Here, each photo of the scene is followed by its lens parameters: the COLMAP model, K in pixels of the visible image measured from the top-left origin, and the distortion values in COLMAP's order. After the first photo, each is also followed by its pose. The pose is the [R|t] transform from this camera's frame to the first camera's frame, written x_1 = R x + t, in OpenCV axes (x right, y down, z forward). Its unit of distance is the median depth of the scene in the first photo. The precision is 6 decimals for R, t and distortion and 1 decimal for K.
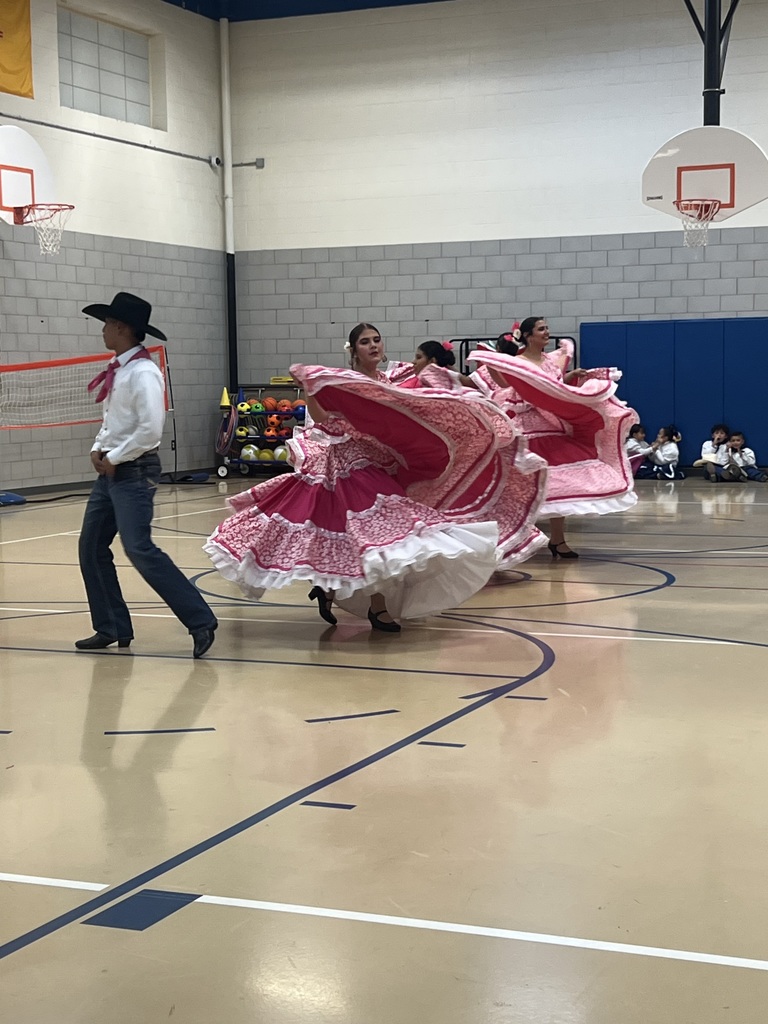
lens RADIAL K [[1774.6, 0, 380.1], [0, 1774.6, 511.9], [0, 0, 1]] dist [0.018904, 0.000000]
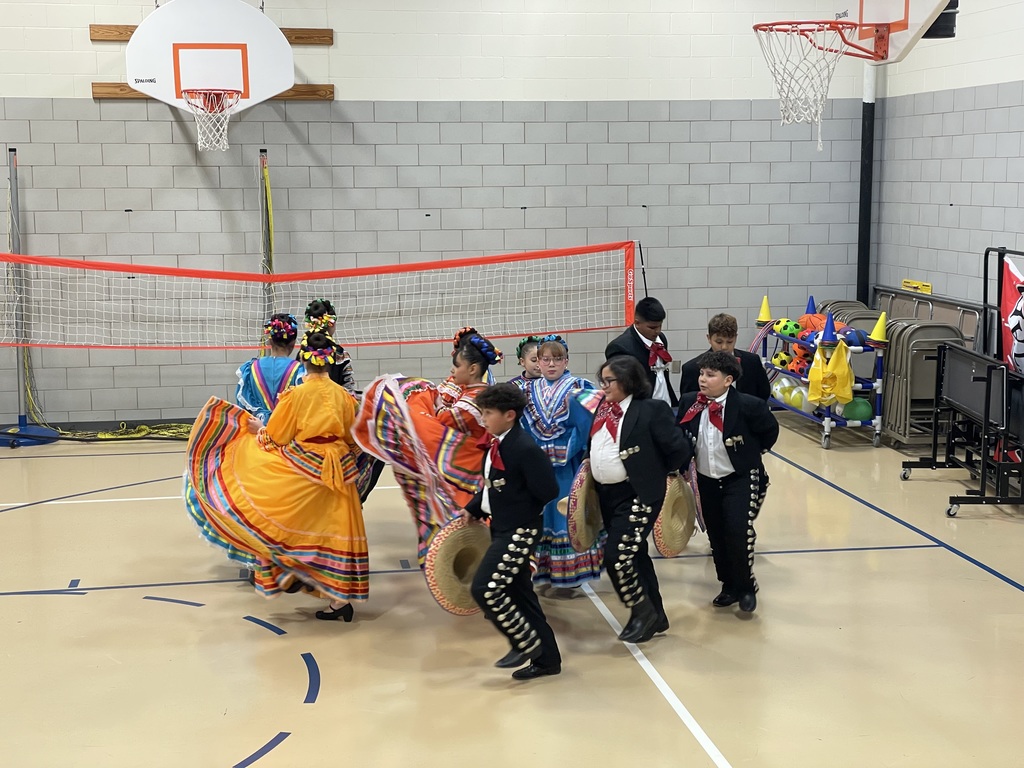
lens RADIAL K [[1498.4, 0, 516.0], [0, 1498.4, 377.8], [0, 0, 1]] dist [0.138963, 0.000000]
pose [[0.526154, 0.122117, -0.841575, 0.401316], [-0.061400, 0.992508, 0.105631, -0.099437], [0.848170, -0.003906, 0.529710, 0.604942]]
